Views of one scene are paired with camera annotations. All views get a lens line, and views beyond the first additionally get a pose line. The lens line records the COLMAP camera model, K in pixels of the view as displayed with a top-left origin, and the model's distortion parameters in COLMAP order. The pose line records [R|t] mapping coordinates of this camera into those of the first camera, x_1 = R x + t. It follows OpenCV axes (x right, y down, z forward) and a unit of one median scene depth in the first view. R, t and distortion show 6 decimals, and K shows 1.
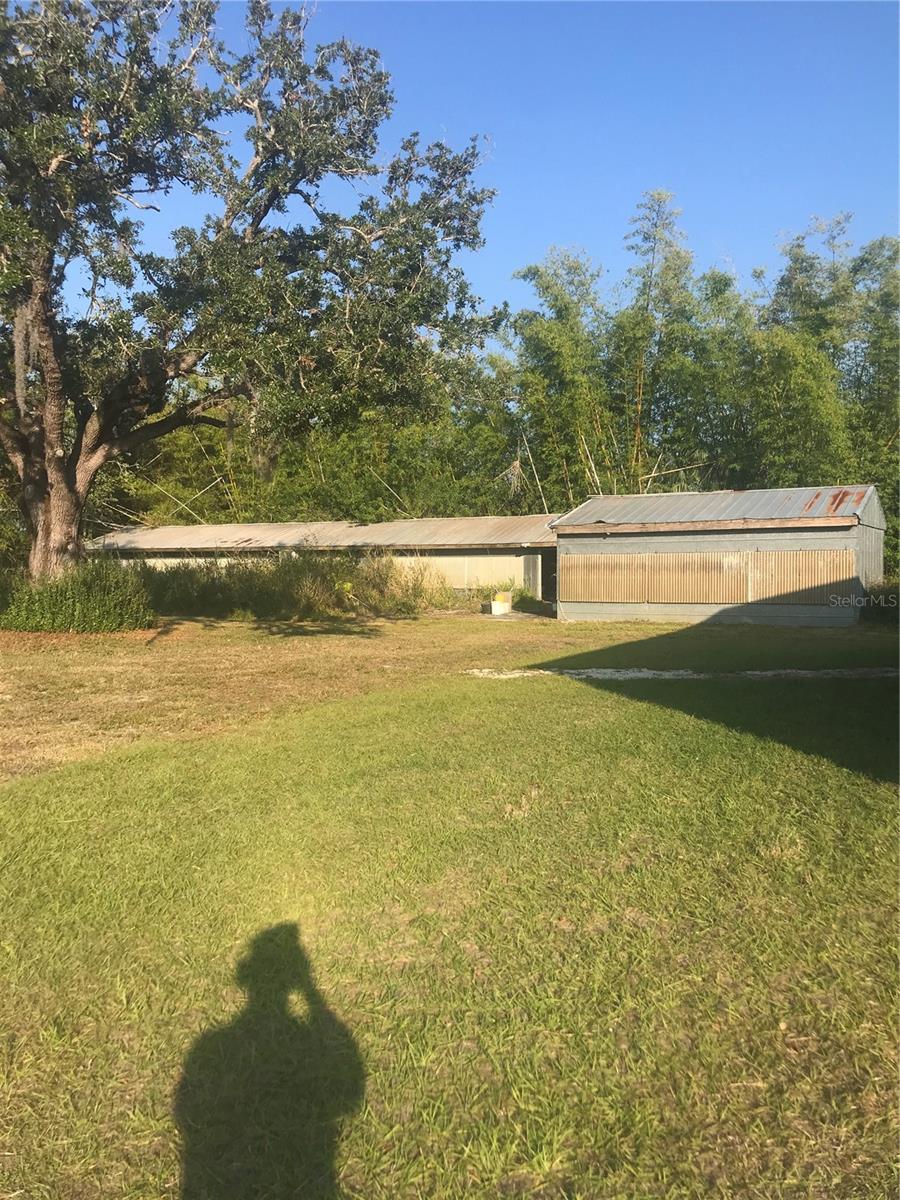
lens RADIAL K [[995.0, 0, 449.5], [0, 995.0, 586.0], [0, 0, 1]] dist [0.002999, 0.005659]
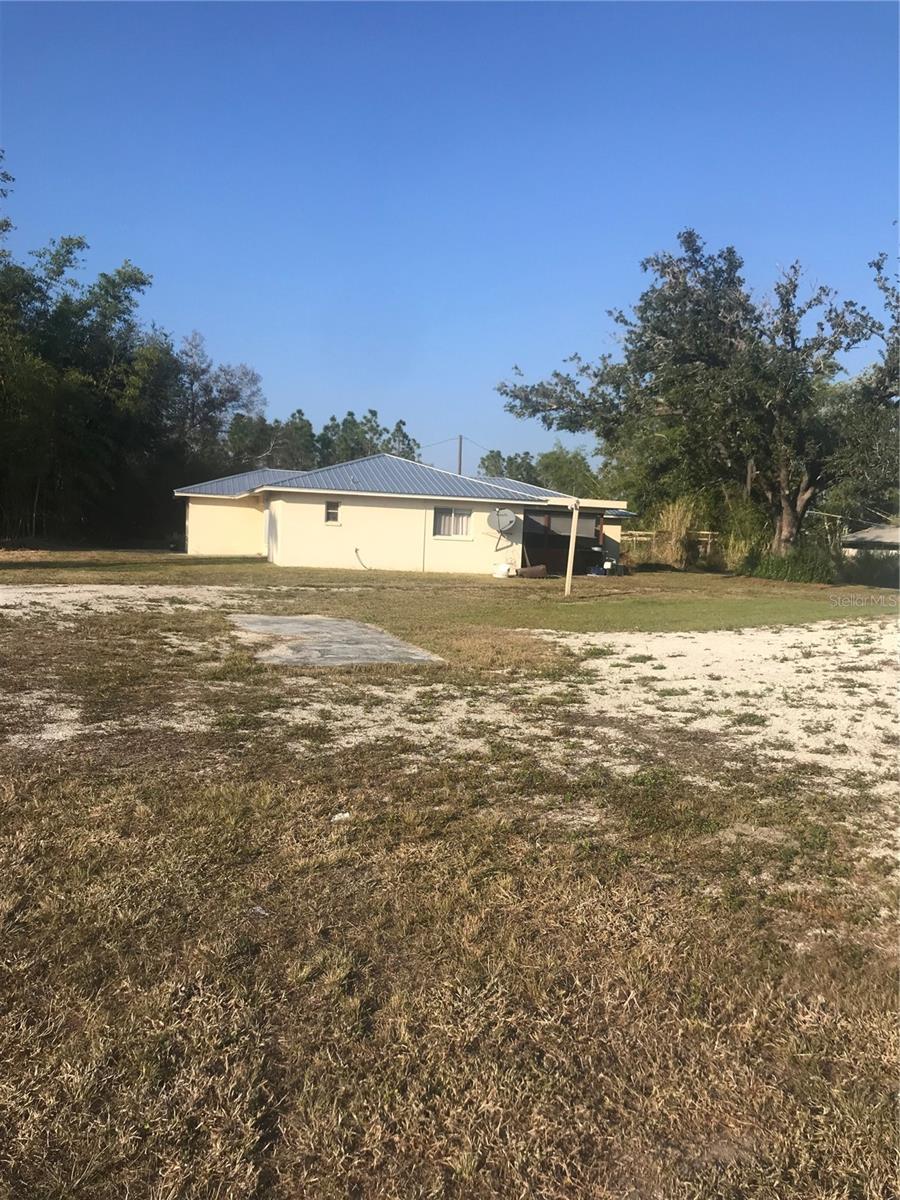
lens RADIAL K [[995.0, 0, 449.5], [0, 995.0, 586.0], [0, 0, 1]] dist [0.002999, 0.005659]
pose [[0.713140, 0.075650, -0.696928, 0.515685], [-0.068546, 0.996921, 0.038072, 0.024610], [0.697662, 0.020621, 0.716130, -0.877610]]
